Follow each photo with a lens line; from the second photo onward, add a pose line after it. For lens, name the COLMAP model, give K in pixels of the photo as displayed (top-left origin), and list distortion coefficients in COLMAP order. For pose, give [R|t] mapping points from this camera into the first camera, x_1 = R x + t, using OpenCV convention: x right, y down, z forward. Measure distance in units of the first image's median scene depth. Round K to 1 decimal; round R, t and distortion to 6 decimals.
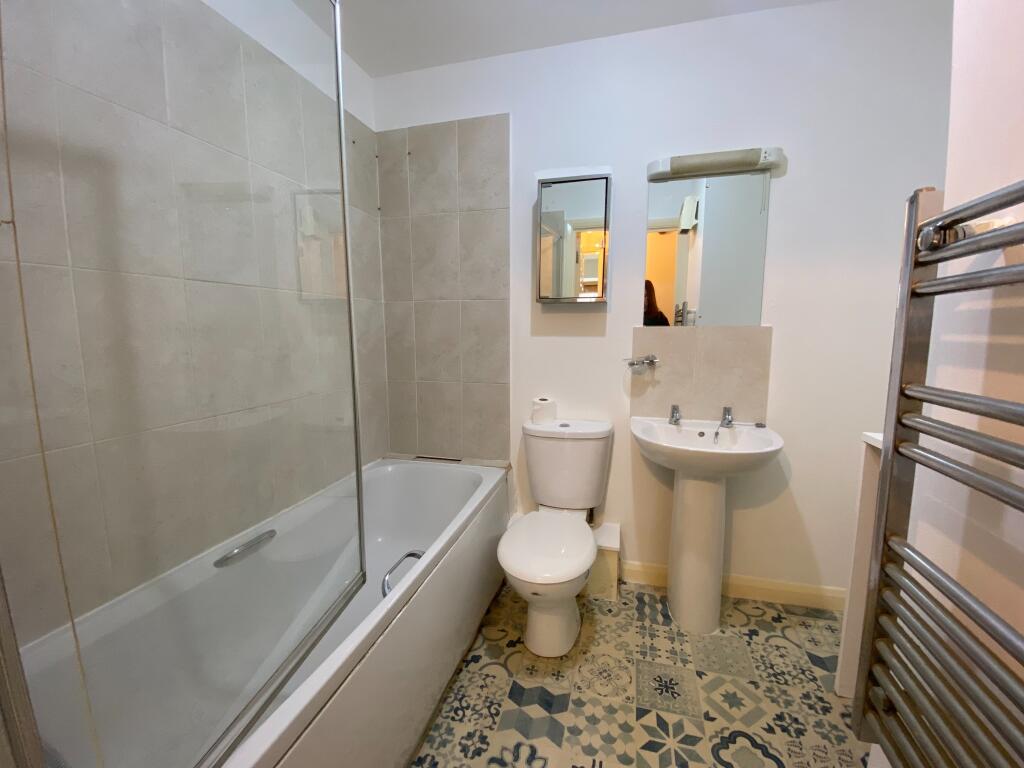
lens RADIAL K [[414.0, 0, 517.4], [0, 414.0, 380.7], [0, 0, 1]] dist [-0.001018, -0.005583]
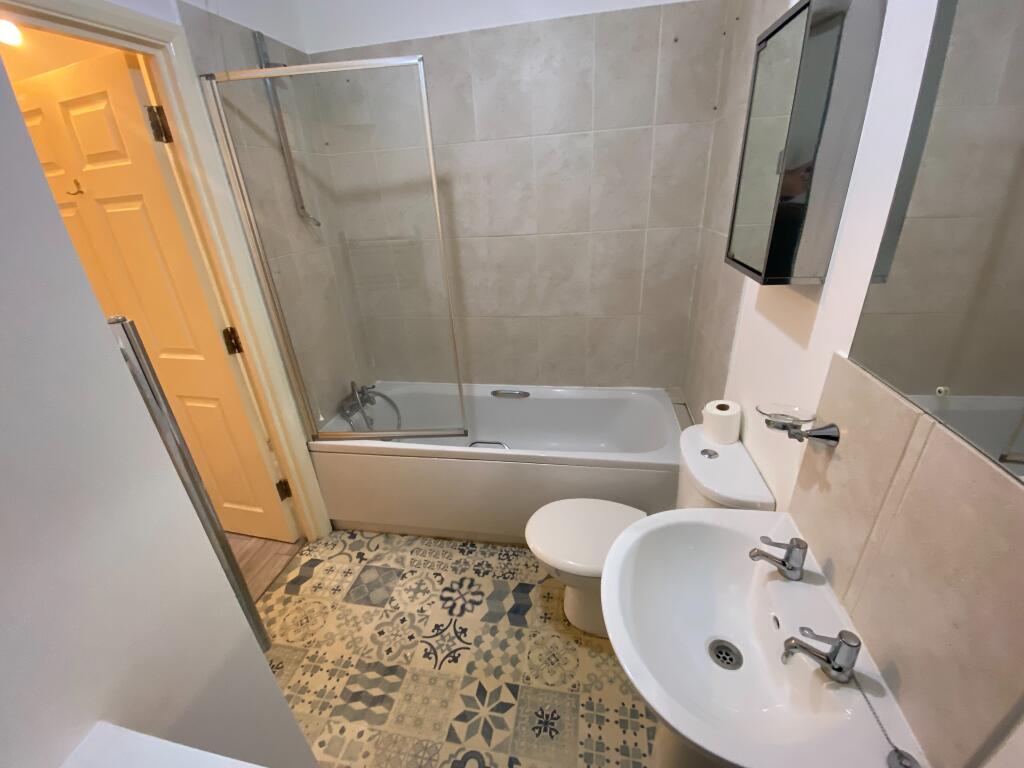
lens RADIAL K [[414.0, 0, 513.7], [0, 414.0, 379.6], [0, 0, 1]] dist [-0.001018, -0.005583]
pose [[0.088336, 0.410084, -0.907760, 0.971059], [-0.065126, 0.911750, 0.405549, -0.385317], [0.993959, 0.023294, 0.107248, 0.880865]]
